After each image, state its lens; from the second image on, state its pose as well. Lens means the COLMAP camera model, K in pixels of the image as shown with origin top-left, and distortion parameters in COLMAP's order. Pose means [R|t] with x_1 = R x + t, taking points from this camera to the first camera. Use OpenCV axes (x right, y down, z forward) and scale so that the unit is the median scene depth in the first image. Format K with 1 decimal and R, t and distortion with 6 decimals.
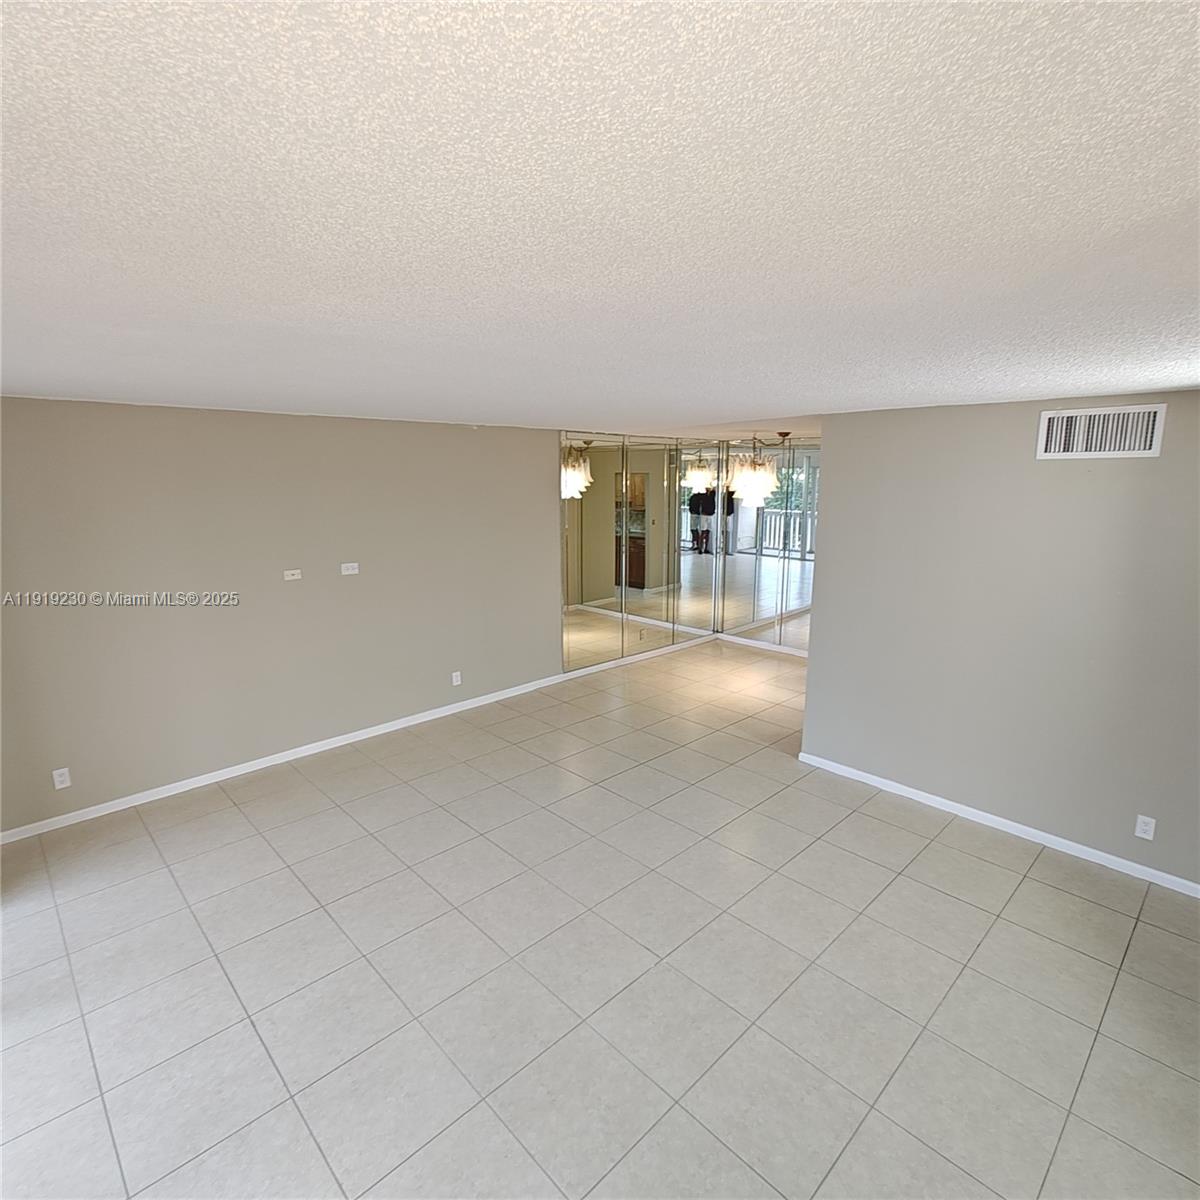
lens RADIAL K [[664.0, 0, 608.8], [0, 664.0, 594.7], [0, 0, 1]] dist [-0.007606, 0.011047]
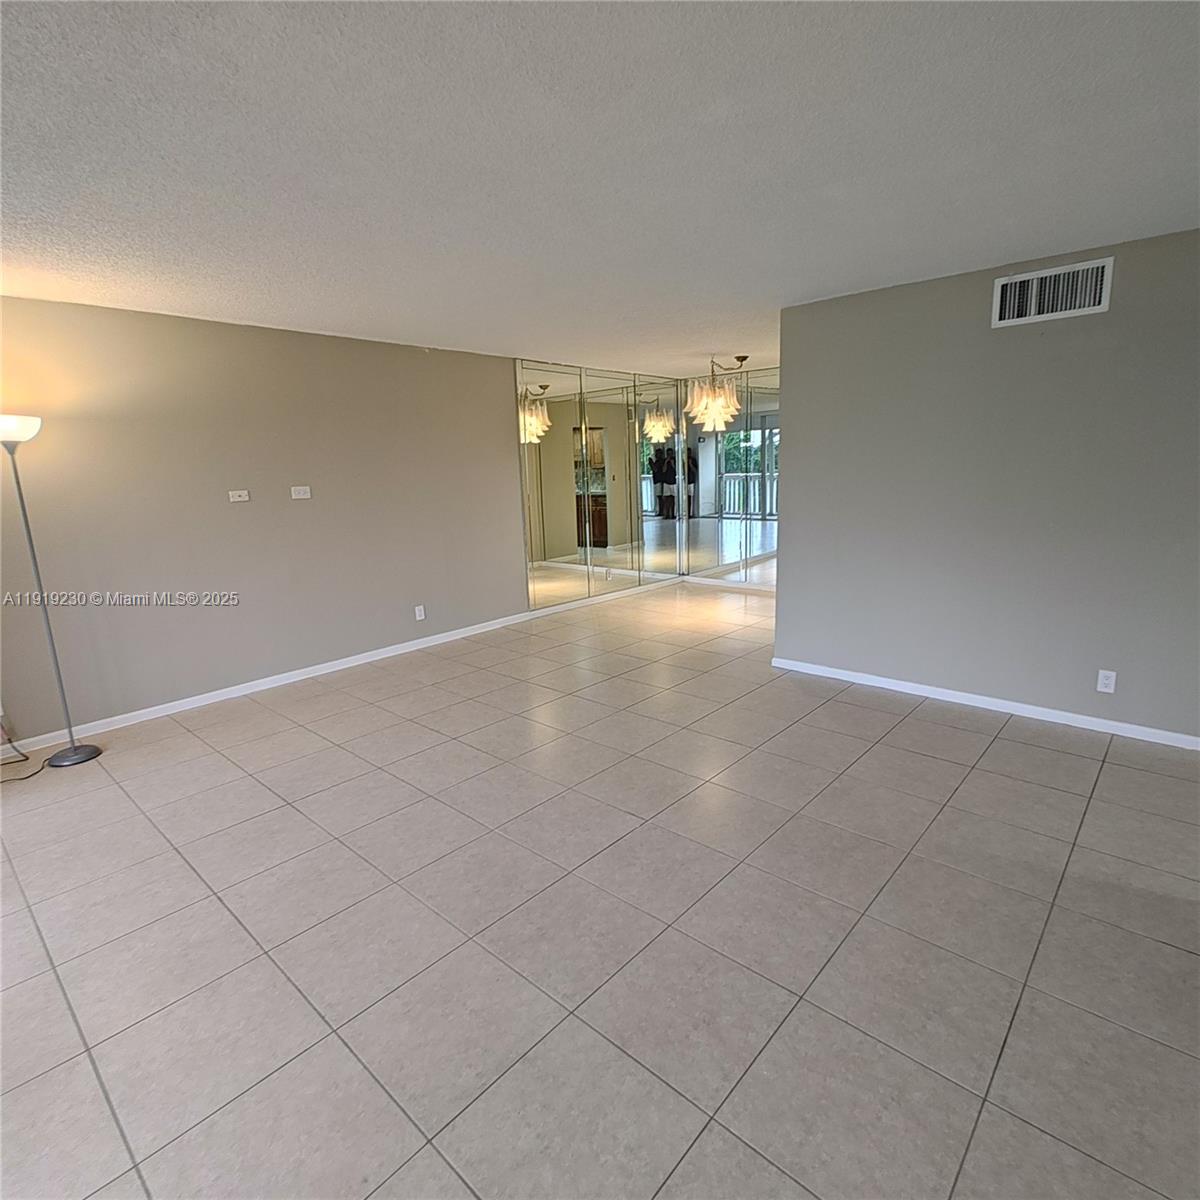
lens RADIAL K [[664.0, 0, 613.0], [0, 664.0, 626.1], [0, 0, 1]] dist [-0.007606, 0.011047]
pose [[0.996890, -0.047680, 0.062747, -0.015139], [0.046808, 0.998787, 0.015296, 0.209605], [-0.063400, -0.012311, 0.997912, 0.023112]]
